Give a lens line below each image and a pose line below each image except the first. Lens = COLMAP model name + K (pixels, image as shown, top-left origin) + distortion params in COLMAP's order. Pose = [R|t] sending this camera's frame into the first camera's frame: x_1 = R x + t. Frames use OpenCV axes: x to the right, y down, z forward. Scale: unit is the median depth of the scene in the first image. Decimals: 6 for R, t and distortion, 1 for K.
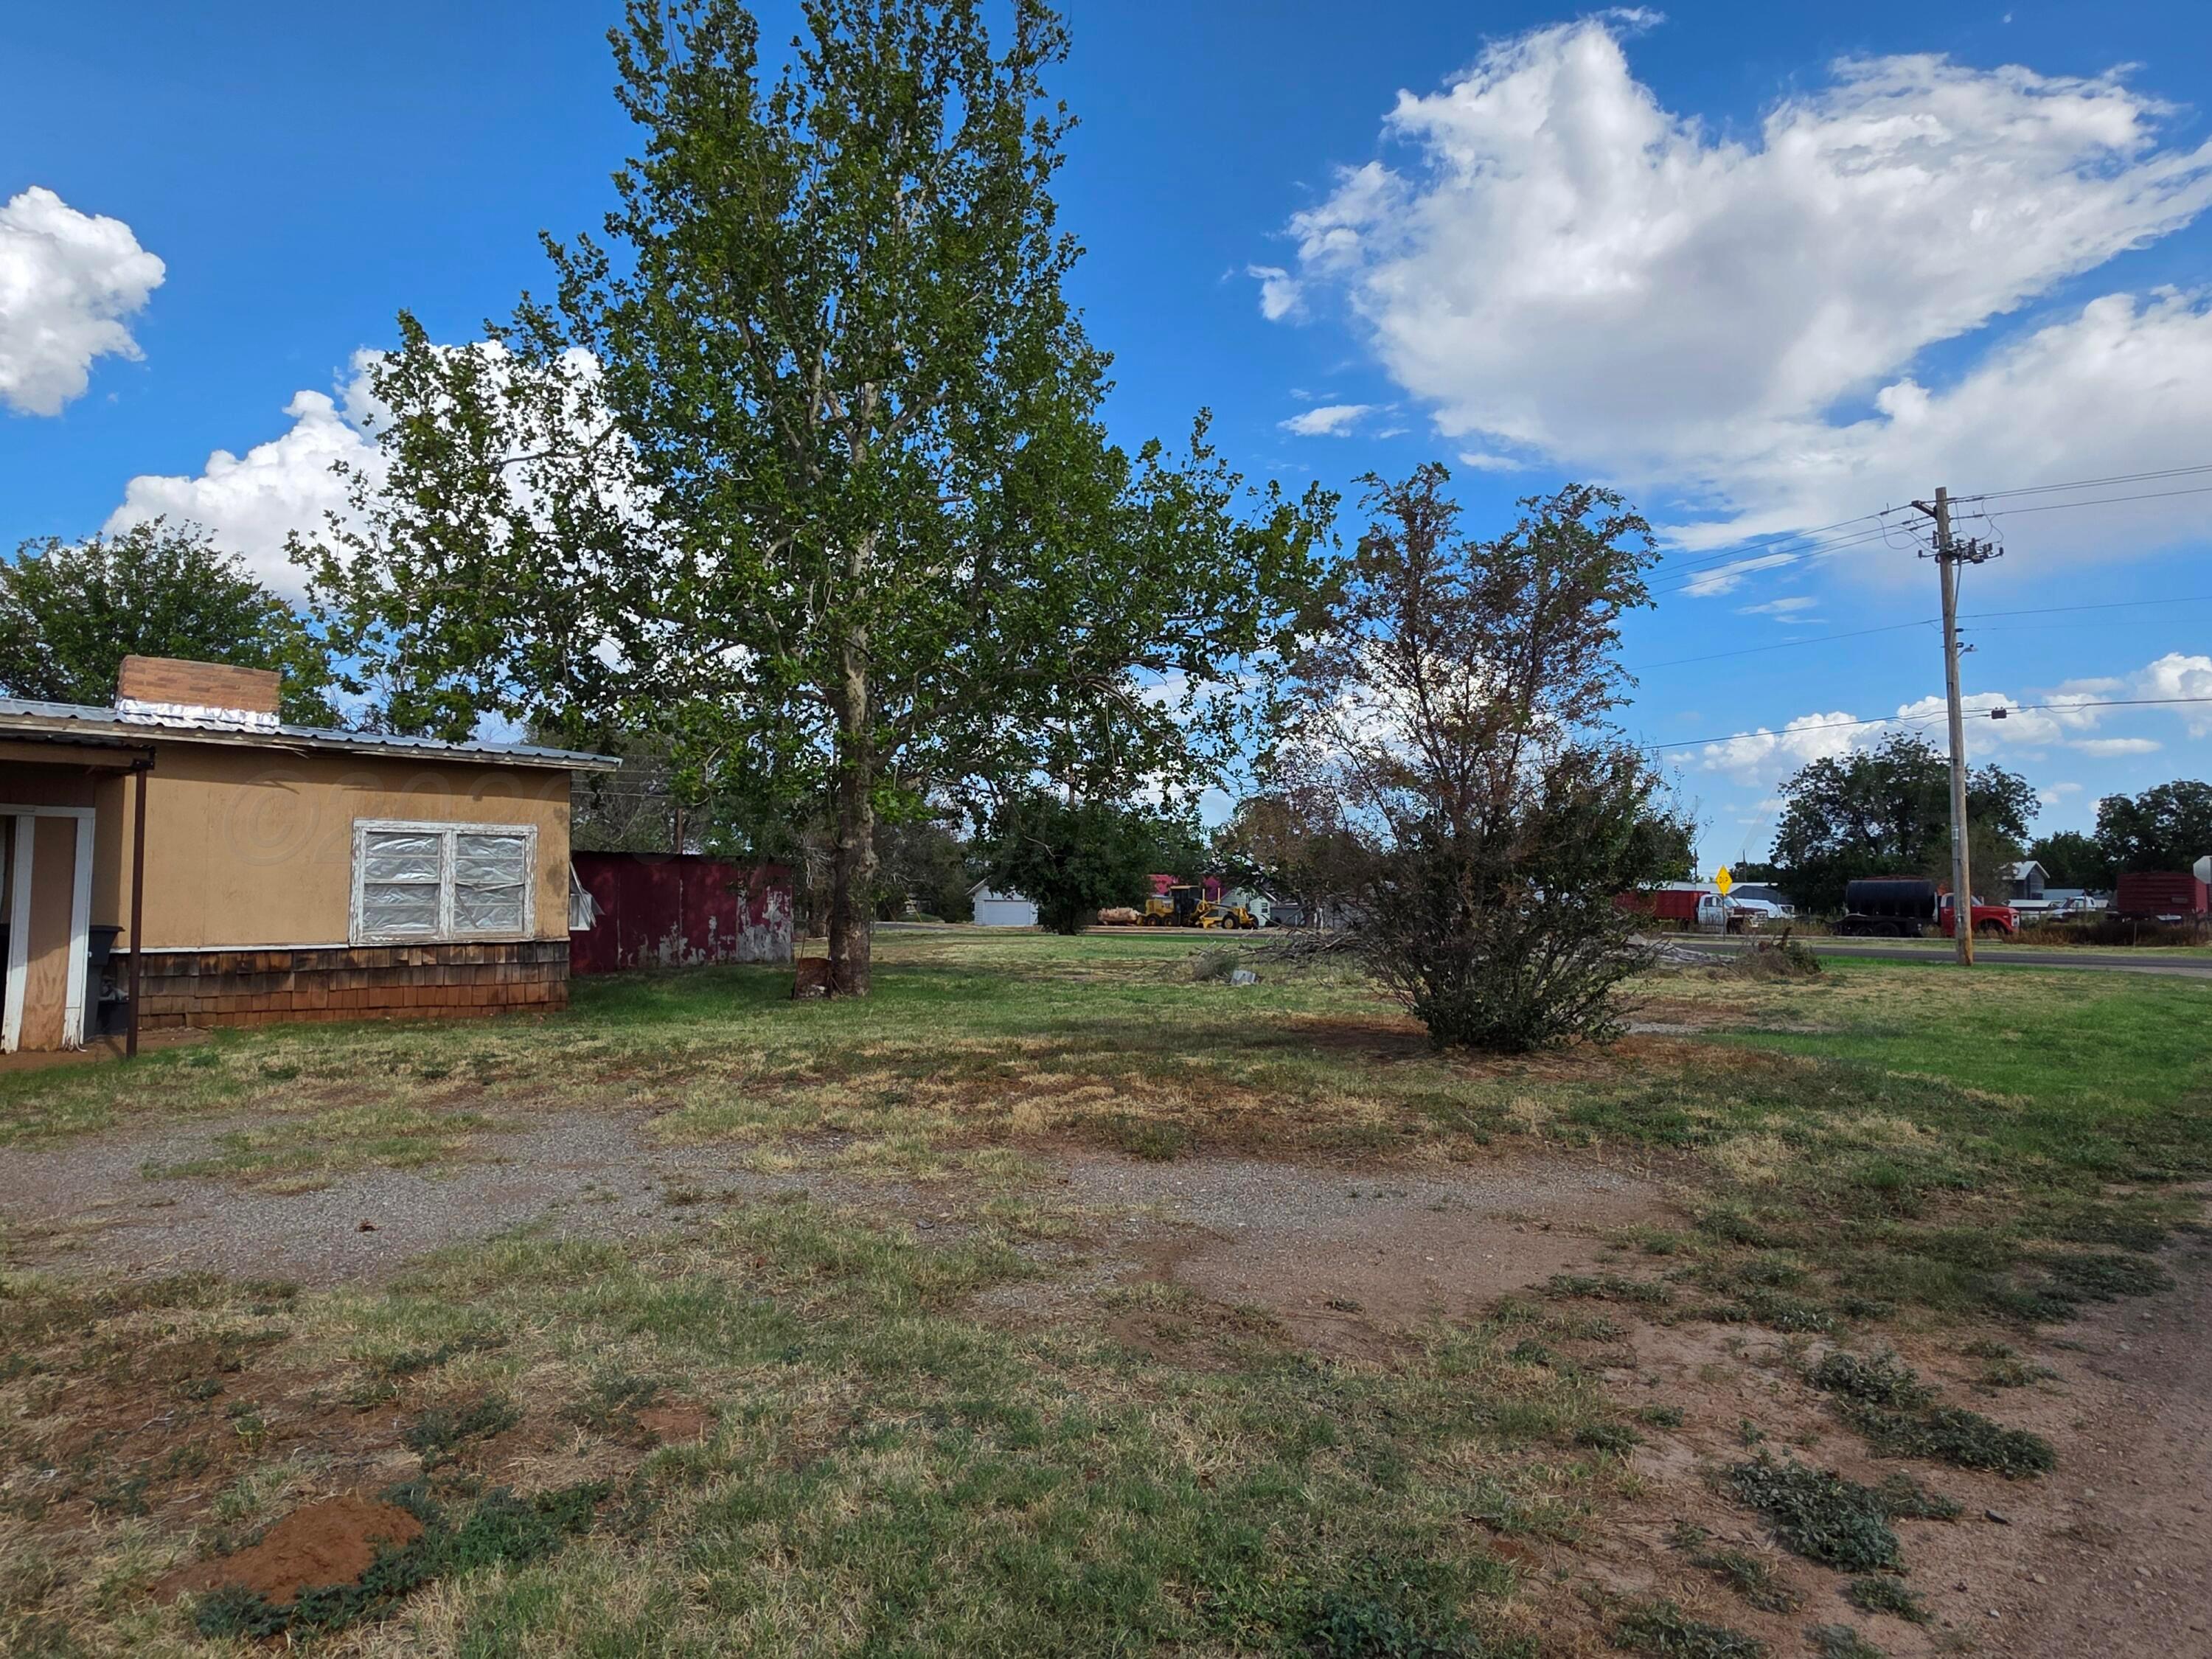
lens RADIAL K [[1224.7, 0, 1103.9], [0, 1224.7, 832.1], [0, 0, 1]] dist [0.005047, 0.000706]
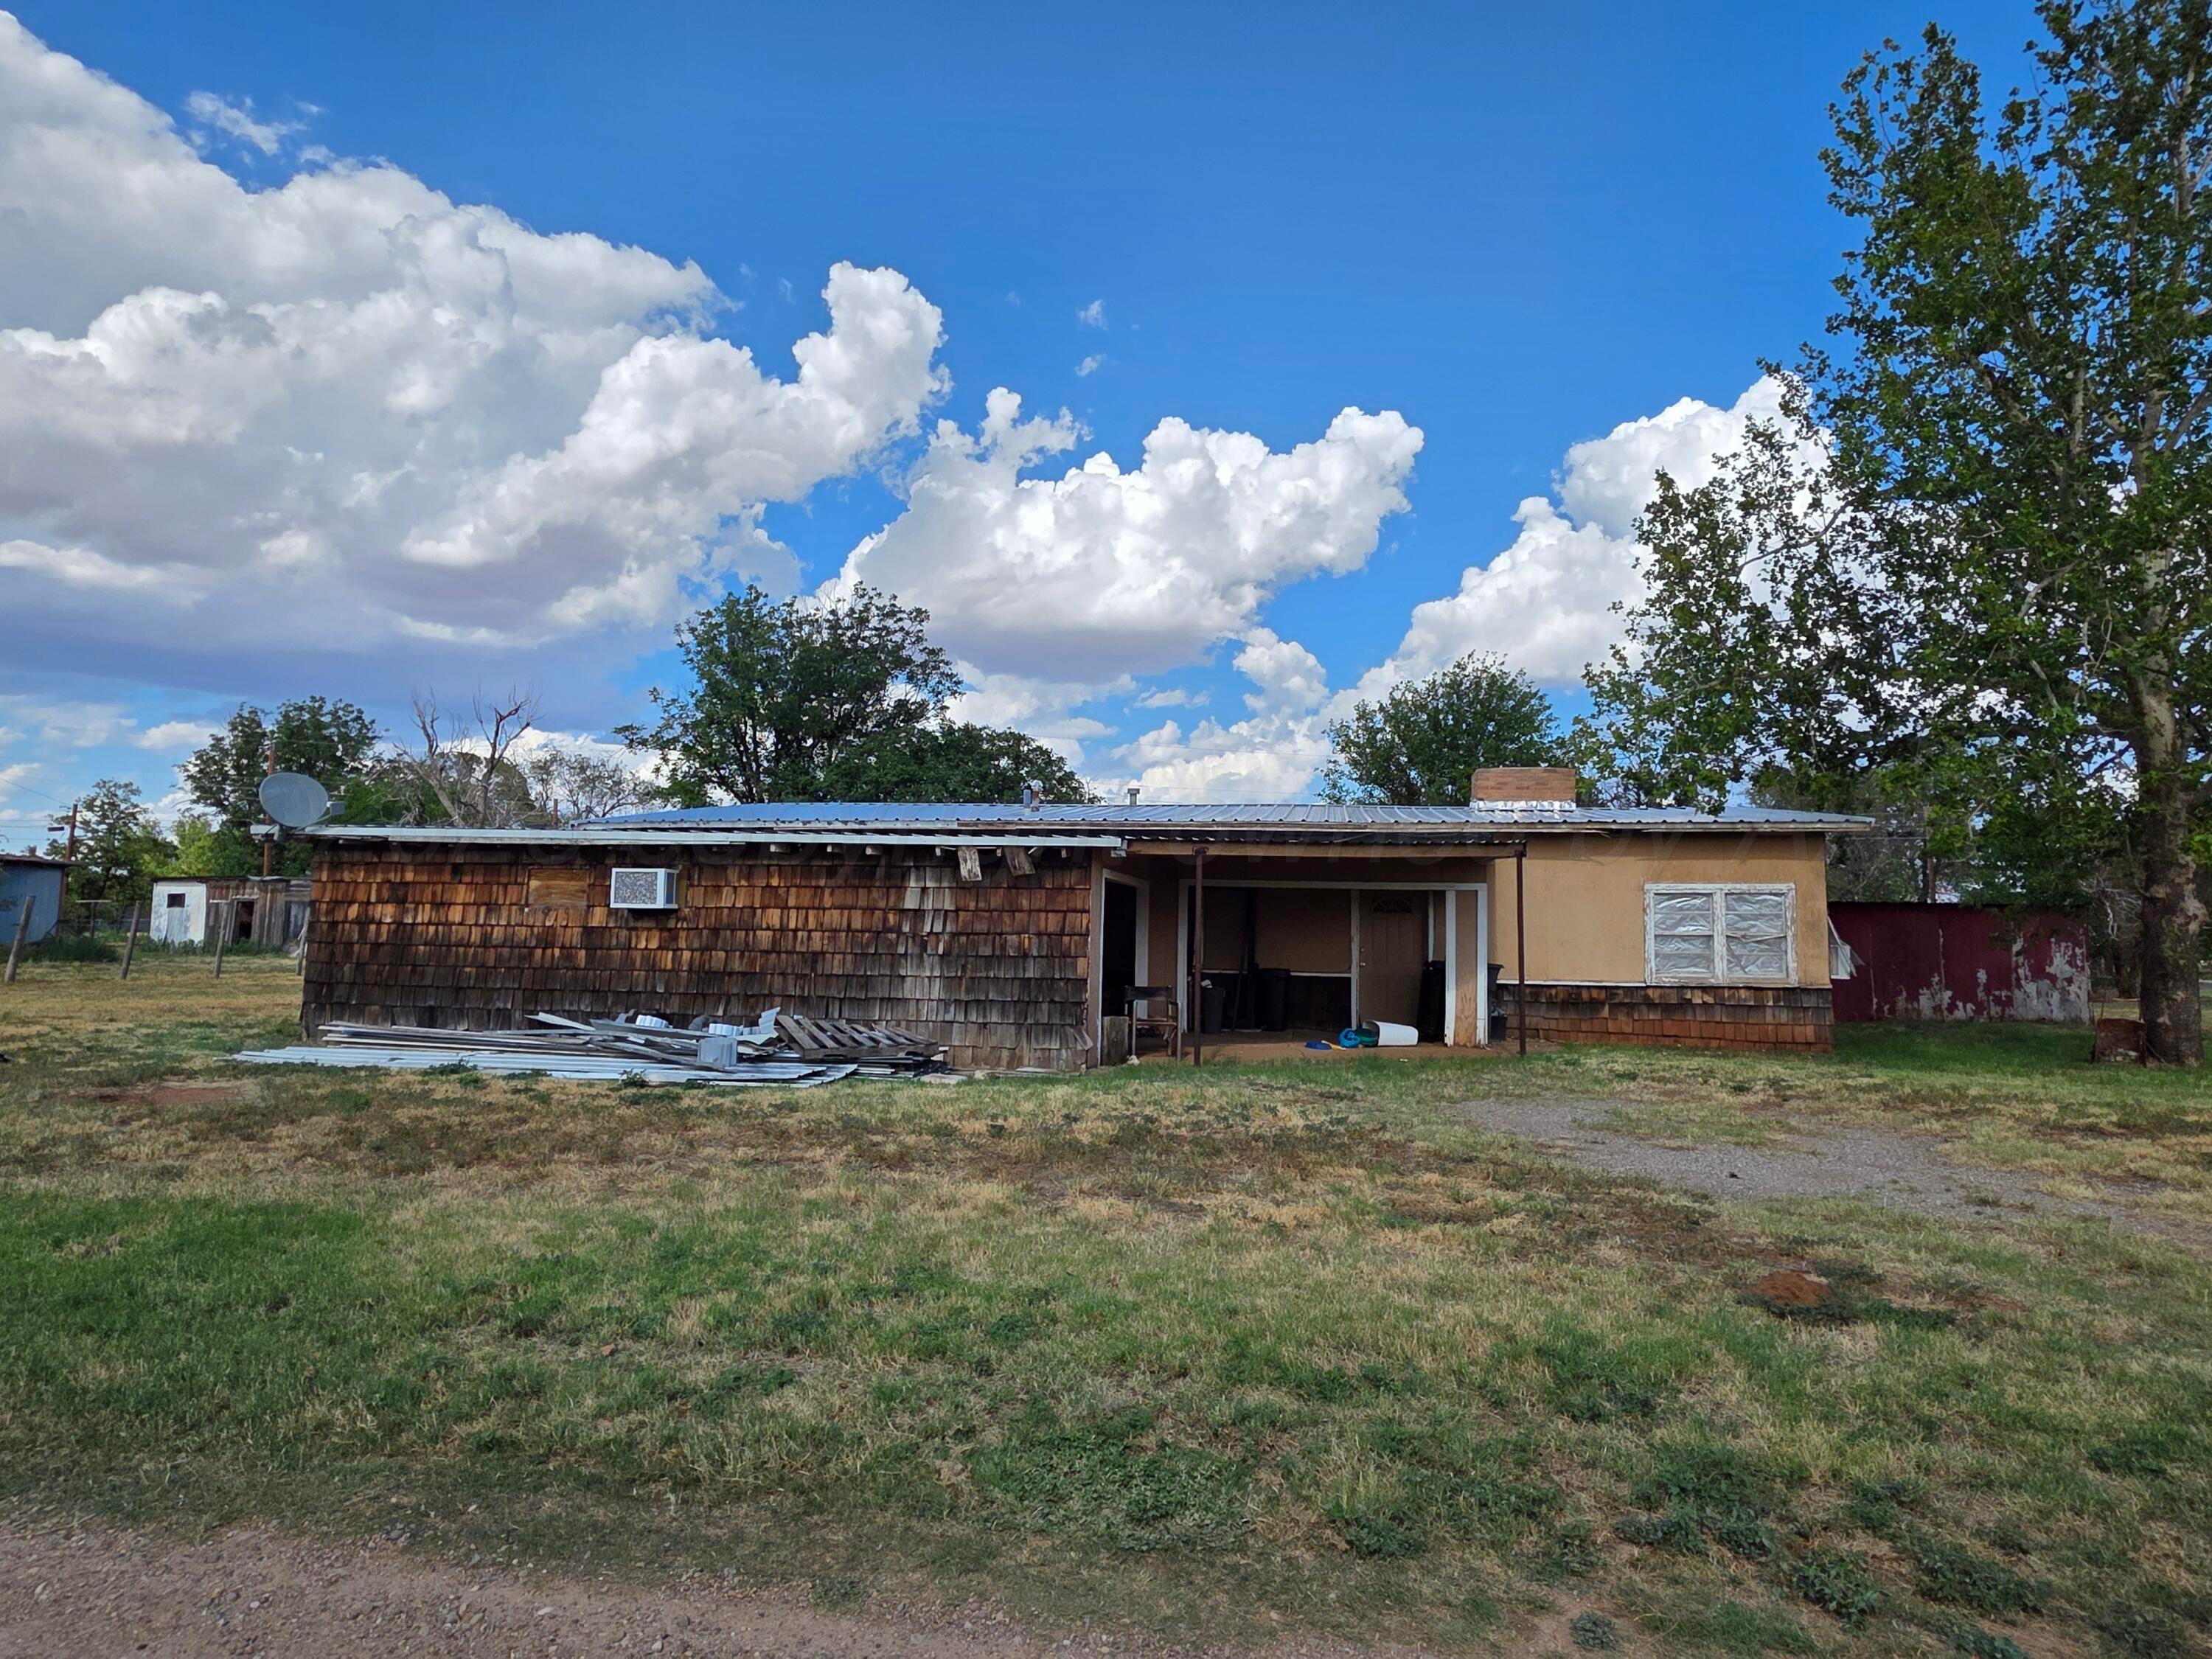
lens RADIAL K [[1224.7, 0, 1103.9], [0, 1224.7, 832.1], [0, 0, 1]] dist [0.005047, 0.000706]
pose [[0.603136, -0.059356, -0.795427, 0.053439], [0.030256, 0.998212, -0.051546, -0.014268], [0.797064, 0.007022, 0.603854, -0.187928]]
